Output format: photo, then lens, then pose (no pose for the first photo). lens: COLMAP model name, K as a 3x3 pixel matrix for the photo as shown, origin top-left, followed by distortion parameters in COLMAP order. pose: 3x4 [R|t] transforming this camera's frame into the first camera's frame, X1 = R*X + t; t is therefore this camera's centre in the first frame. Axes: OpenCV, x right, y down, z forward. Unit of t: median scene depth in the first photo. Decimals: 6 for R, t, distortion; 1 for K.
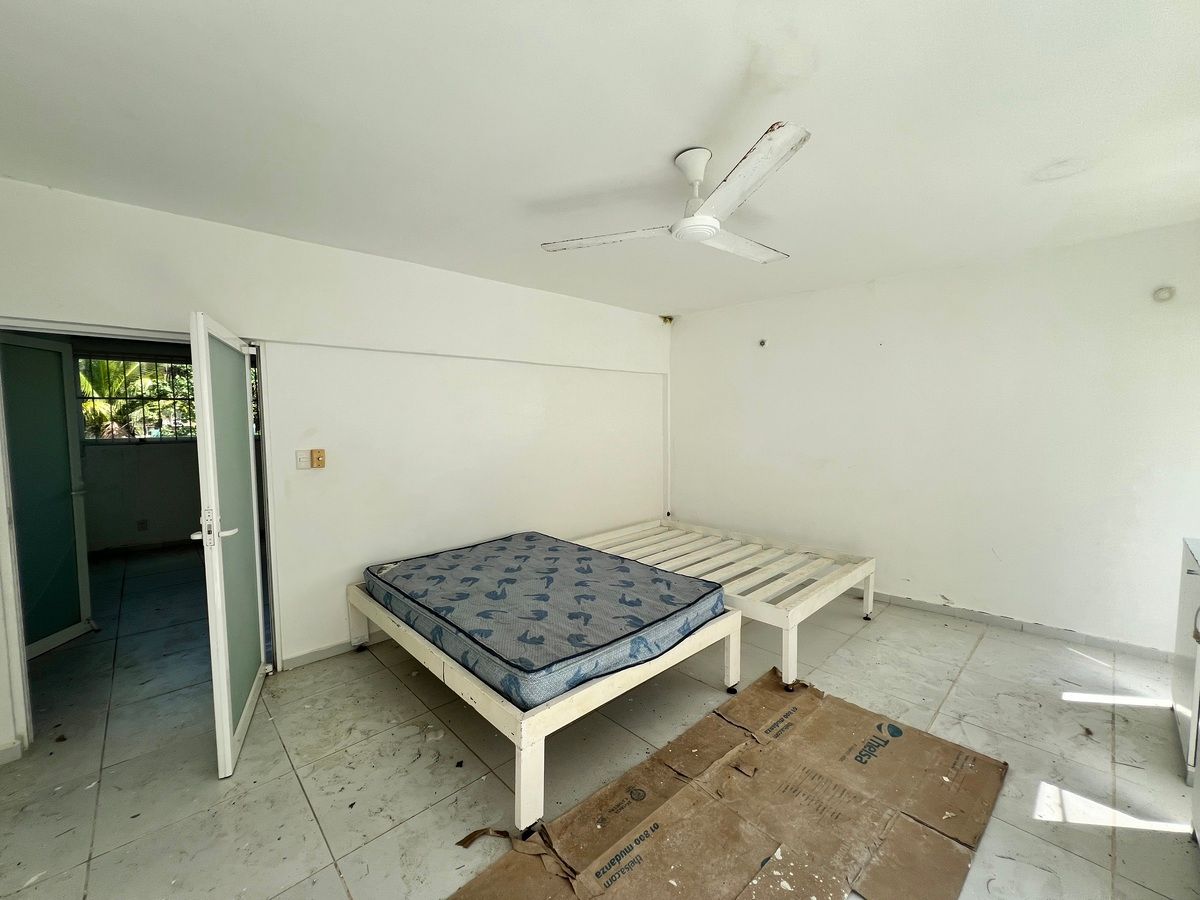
lens RADIAL K [[482.4, 0, 597.6], [0, 482.4, 451.6], [0, 0, 1]] dist [0.000954, 0.000132]
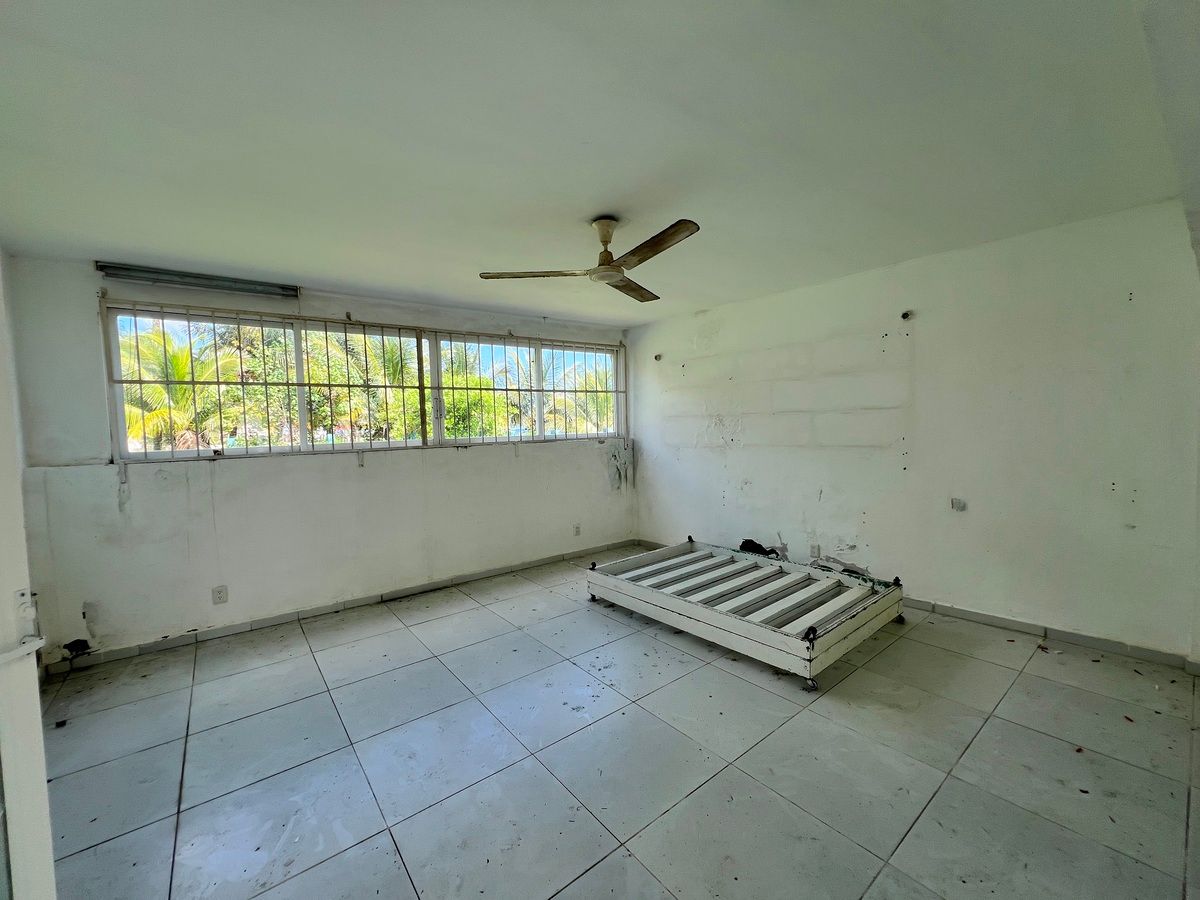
lens RADIAL K [[482.4, 0, 602.6], [0, 482.4, 448.1], [0, 0, 1]] dist [0.000954, 0.000132]
pose [[0.996476, -0.018308, -0.081858, -0.142668], [0.017456, 0.999786, -0.011122, -0.005690], [0.082044, 0.009654, 0.996582, 0.150219]]
